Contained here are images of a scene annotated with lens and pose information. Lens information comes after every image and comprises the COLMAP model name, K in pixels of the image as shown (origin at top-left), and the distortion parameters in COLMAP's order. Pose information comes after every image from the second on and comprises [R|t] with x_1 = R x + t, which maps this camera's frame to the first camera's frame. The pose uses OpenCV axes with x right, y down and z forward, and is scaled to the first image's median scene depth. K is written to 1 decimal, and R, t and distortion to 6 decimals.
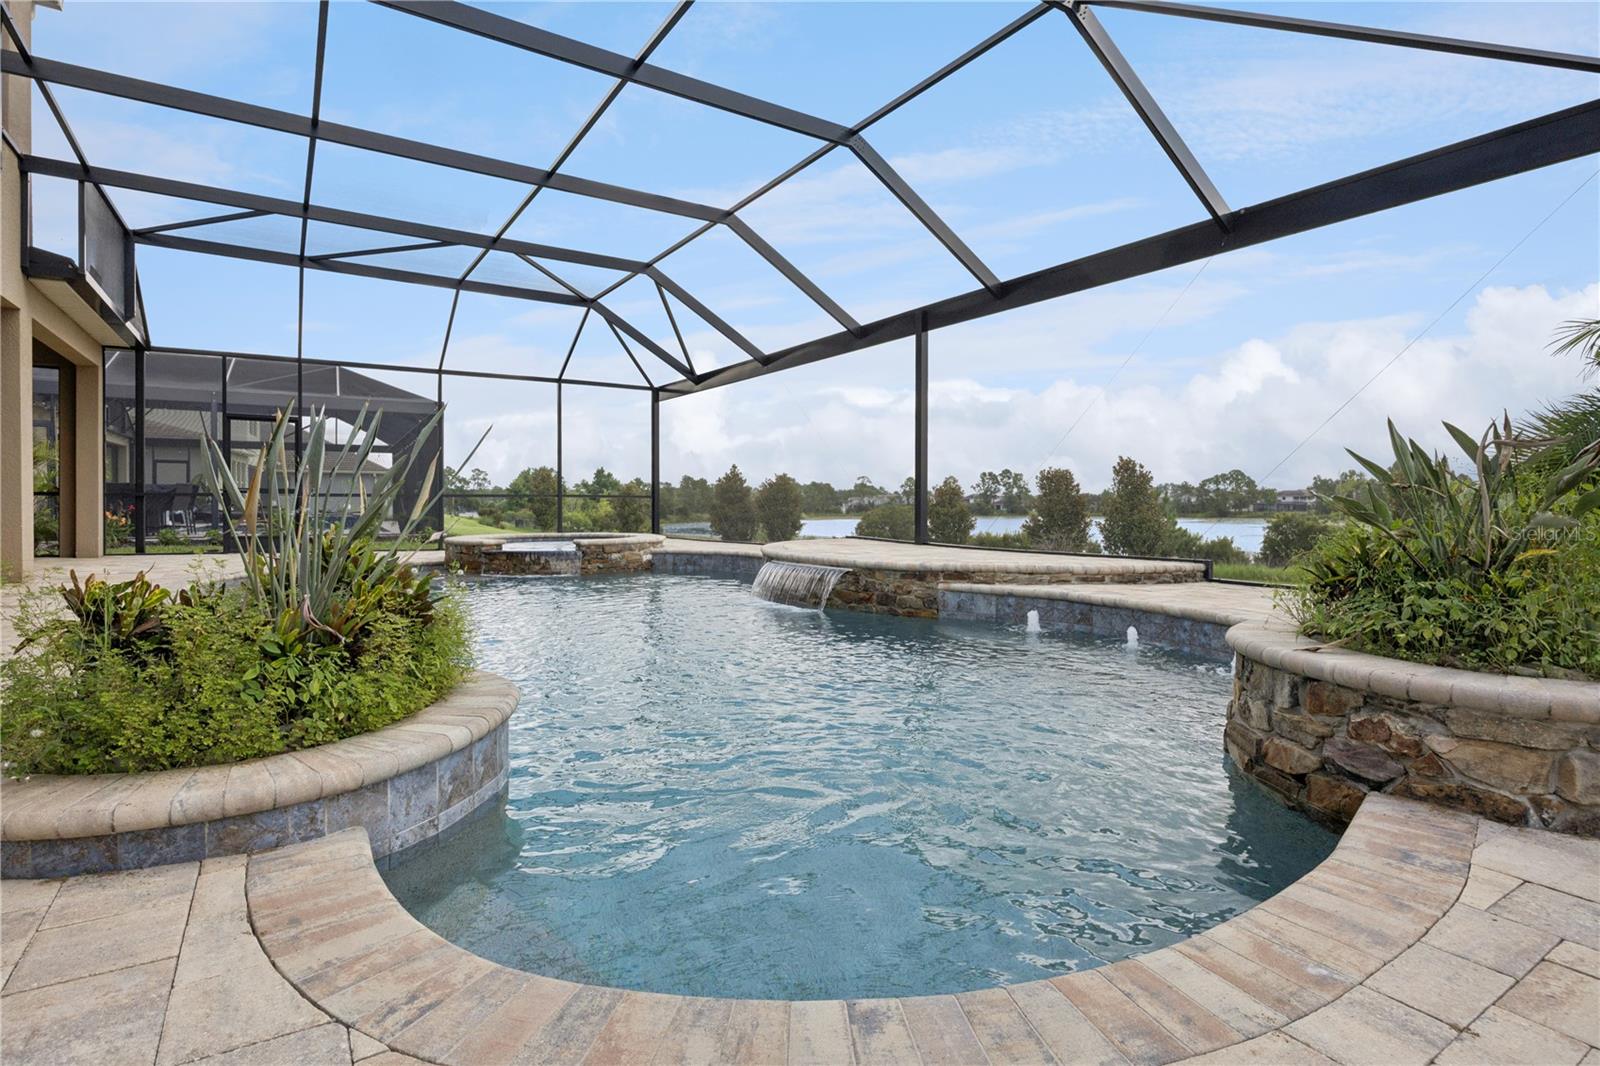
lens RADIAL K [[788.0, 0, 781.8], [0, 788.0, 511.6], [0, 0, 1]] dist [-0.001540, -0.000133]
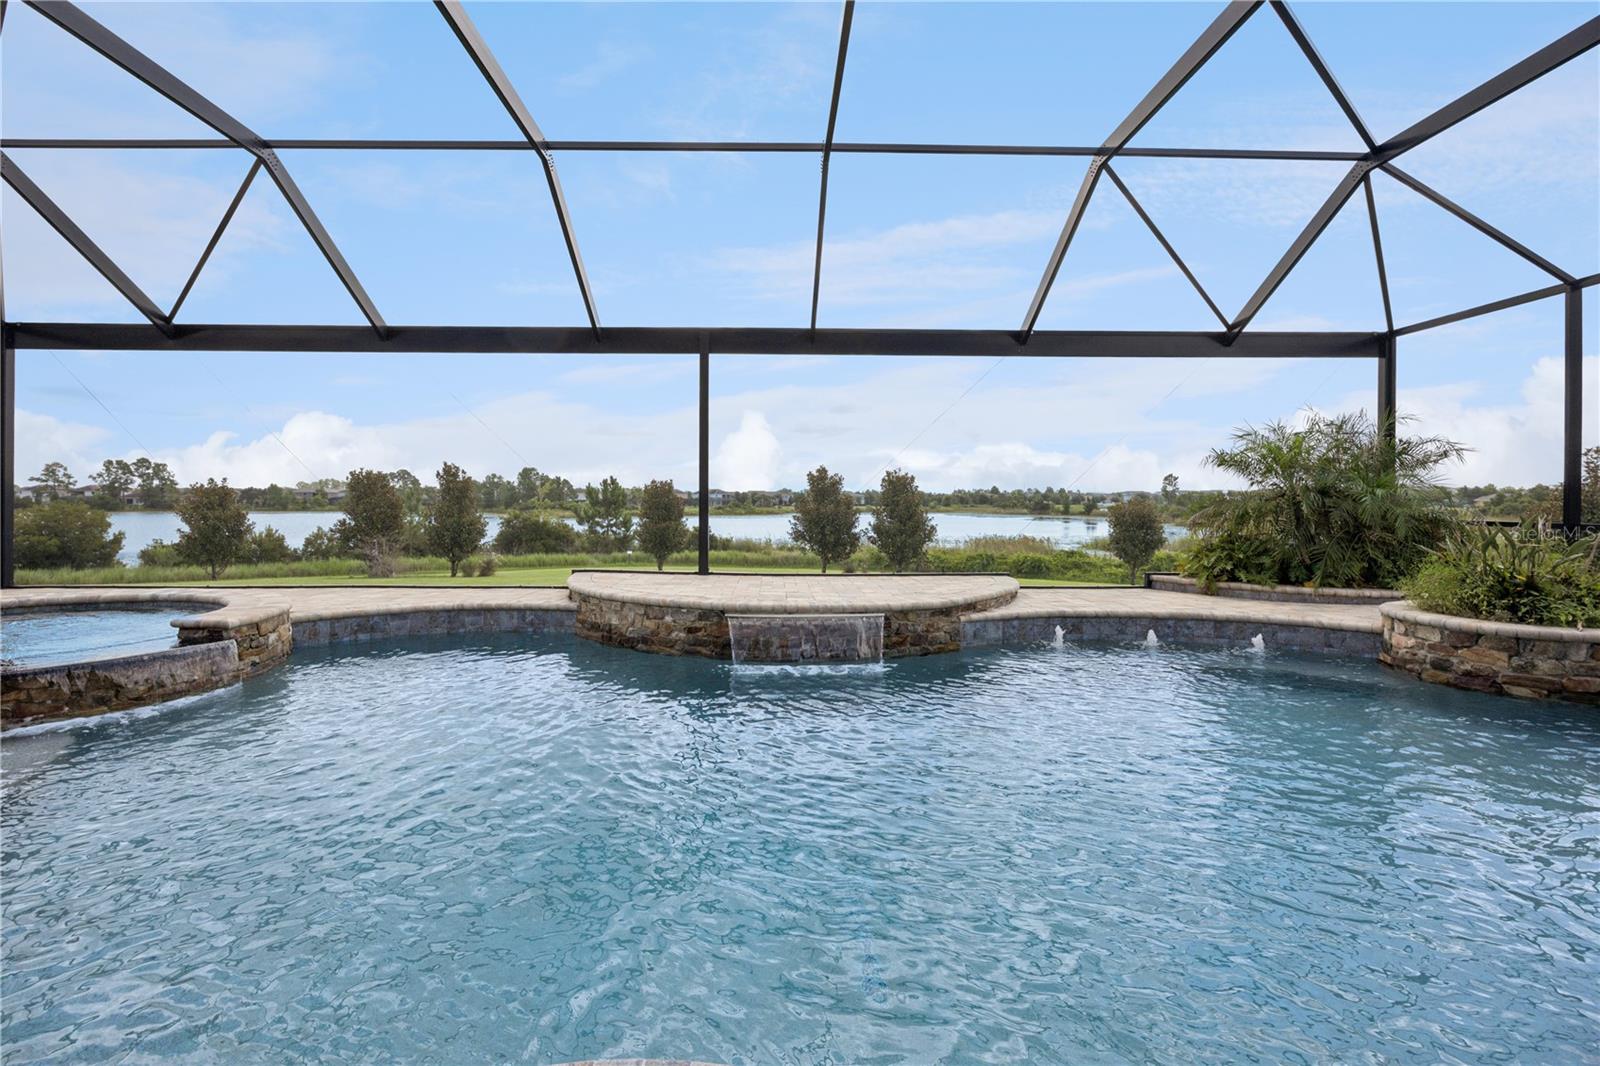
lens RADIAL K [[697.1, 0, 781.3], [0, 697.1, 498.5], [0, 0, 1]] dist [-0.021135, 0.000809]
pose [[0.514232, 0.004827, 0.857637, -0.442680], [0.003795, 0.999962, -0.007903, -0.038530], [-0.857643, 0.007318, 0.514194, 0.421424]]
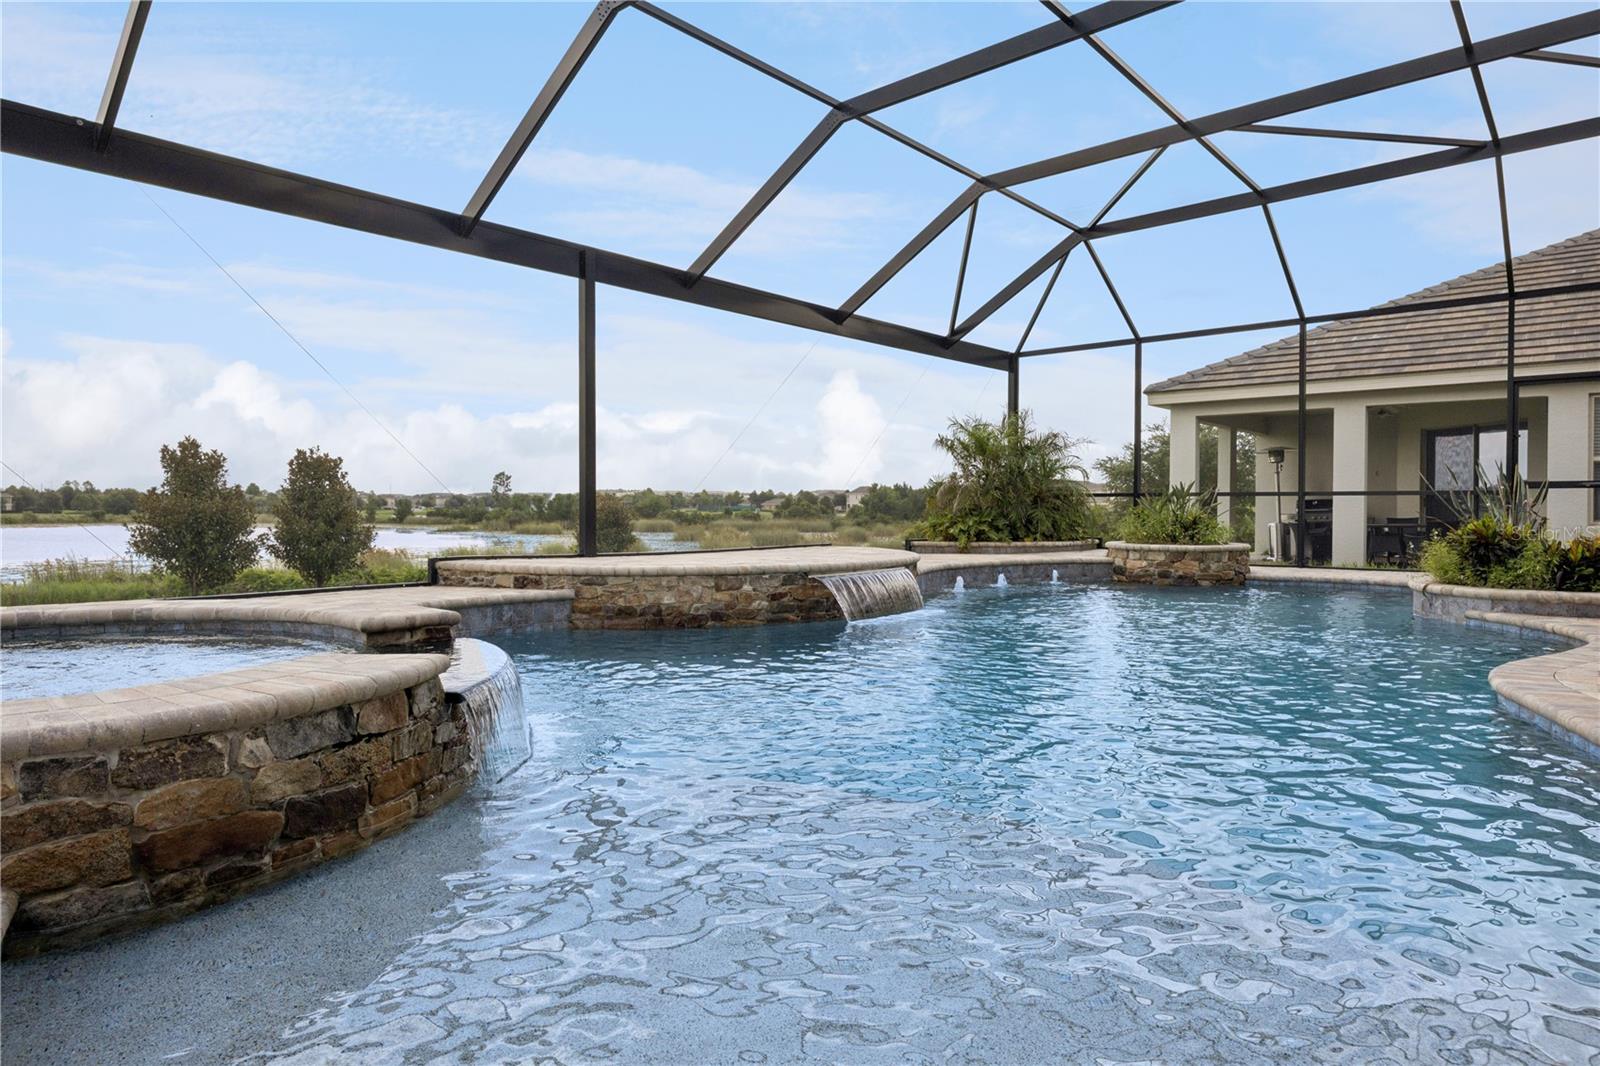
lens RADIAL K [[926.6, 0, 795.7], [0, 926.6, 523.2], [0, 0, 1]] dist [-0.004422, -0.004026]
pose [[-0.287599, -0.016559, 0.957608, -0.654522], [0.007900, 0.999776, 0.019660, -0.006669], [-0.957718, 0.013220, -0.287403, 0.935478]]
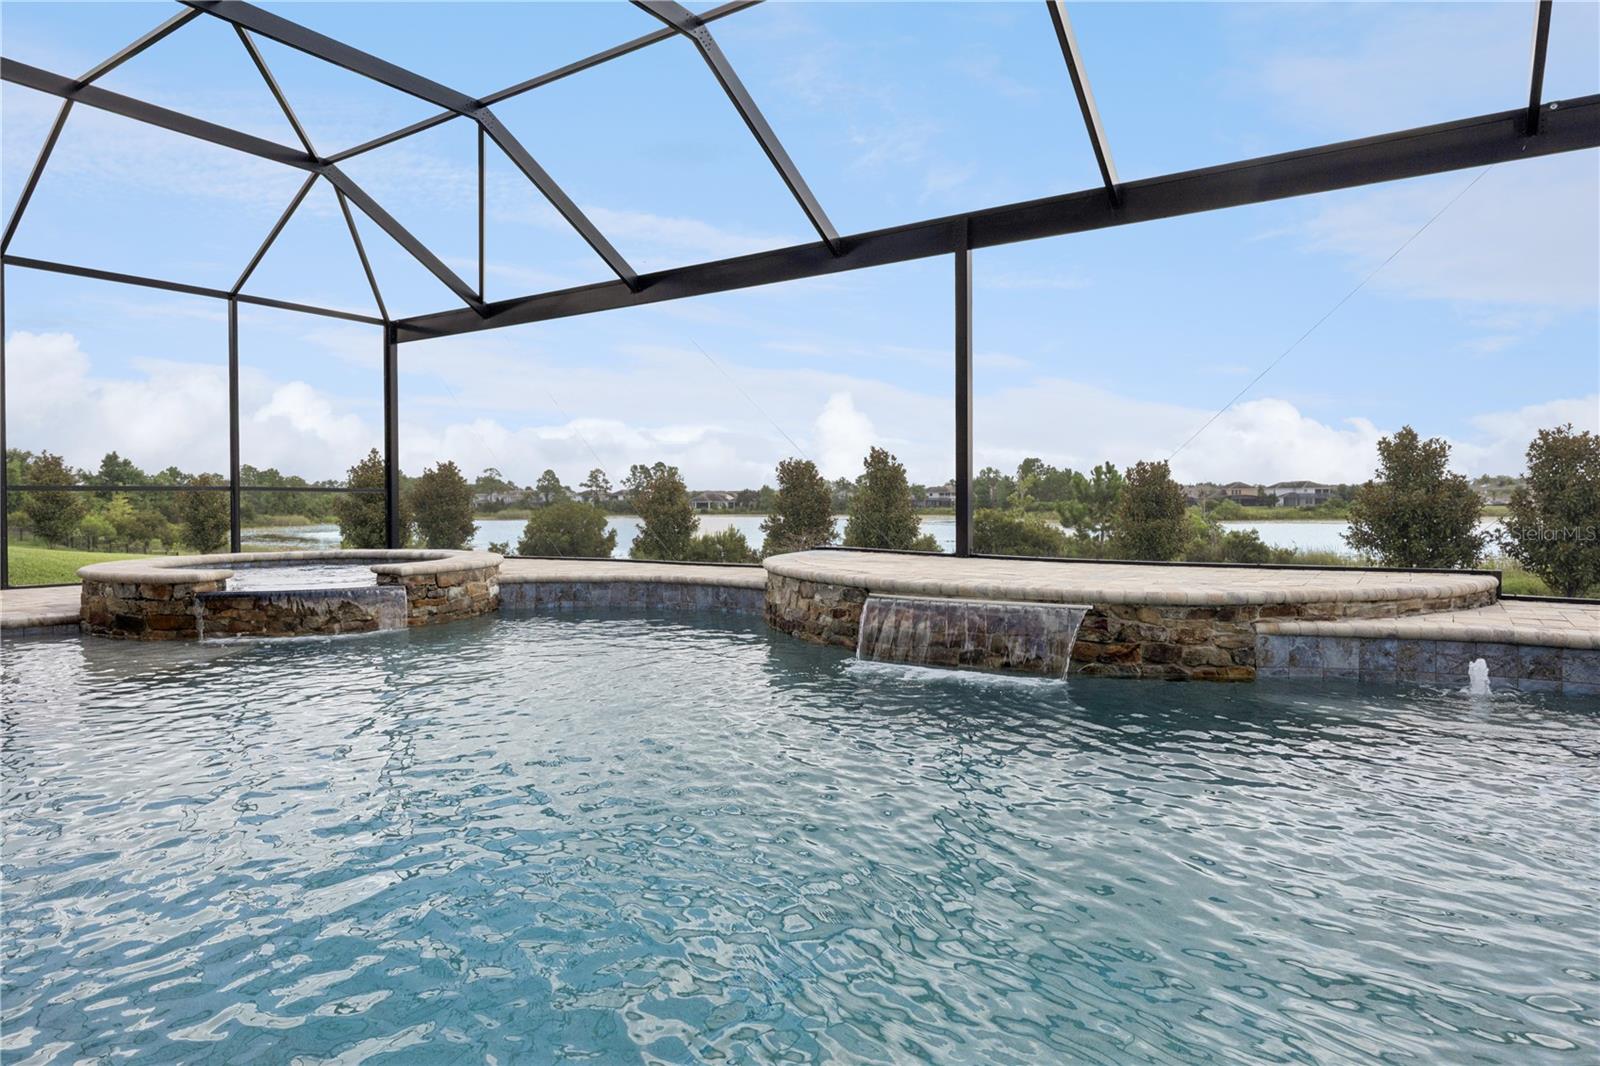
lens RADIAL K [[914.9, 0, 786.9], [0, 914.9, 502.5], [0, 0, 1]] dist [-0.010585, 0.000876]
pose [[0.914286, -0.004692, 0.405043, -0.255679], [0.008165, 0.999943, -0.006847, -0.001910], [-0.404988, 0.009567, 0.914272, 0.286845]]
